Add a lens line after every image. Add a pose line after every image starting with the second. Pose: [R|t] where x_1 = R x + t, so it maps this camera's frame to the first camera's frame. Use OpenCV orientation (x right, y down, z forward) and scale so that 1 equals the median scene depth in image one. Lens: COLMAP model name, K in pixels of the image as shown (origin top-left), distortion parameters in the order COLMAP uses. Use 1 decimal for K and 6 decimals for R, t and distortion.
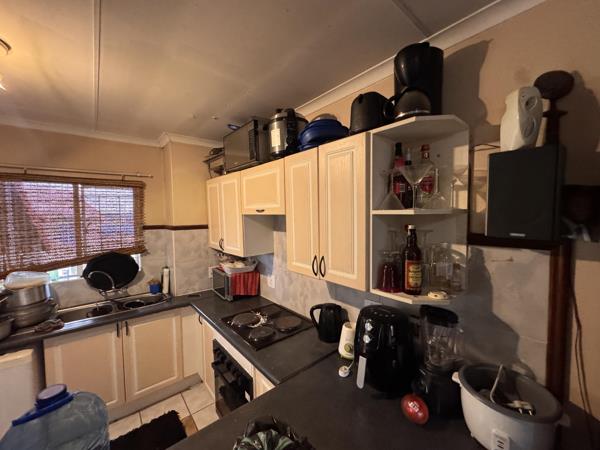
lens RADIAL K [[243.0, 0, 296.9], [0, 243.0, 224.9], [0, 0, 1]] dist [0.001256, 0.000671]
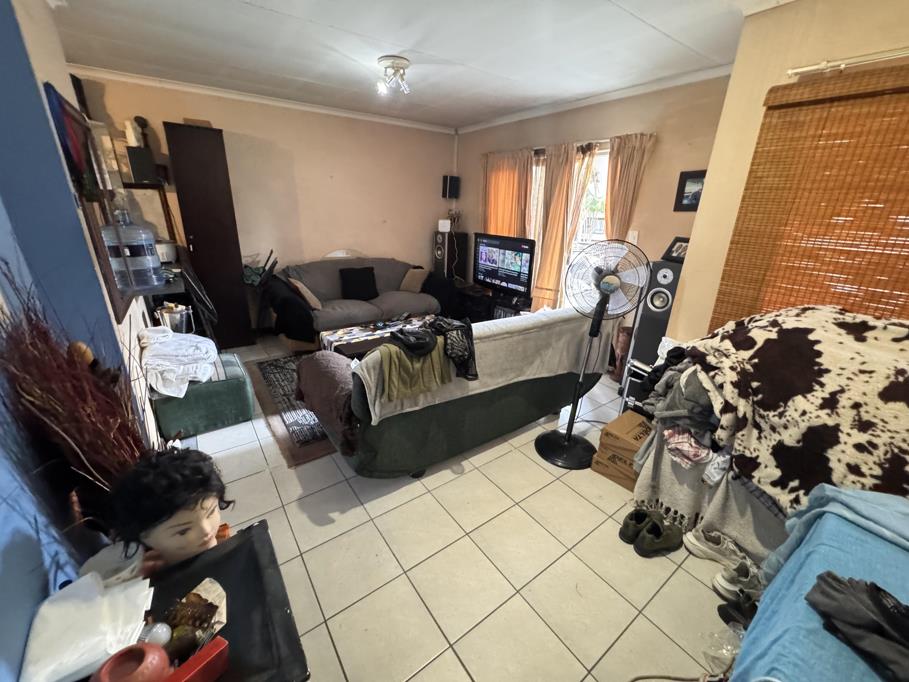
lens RADIAL K [[368.2, 0, 450.4], [0, 368.2, 341.0], [0, 0, 1]] dist [0.001256, 0.000671]
pose [[0.057785, -0.343469, 0.937385, -2.849618], [0.010764, 0.939113, 0.343439, 0.277610], [-0.998271, -0.009756, 0.057964, -2.239629]]
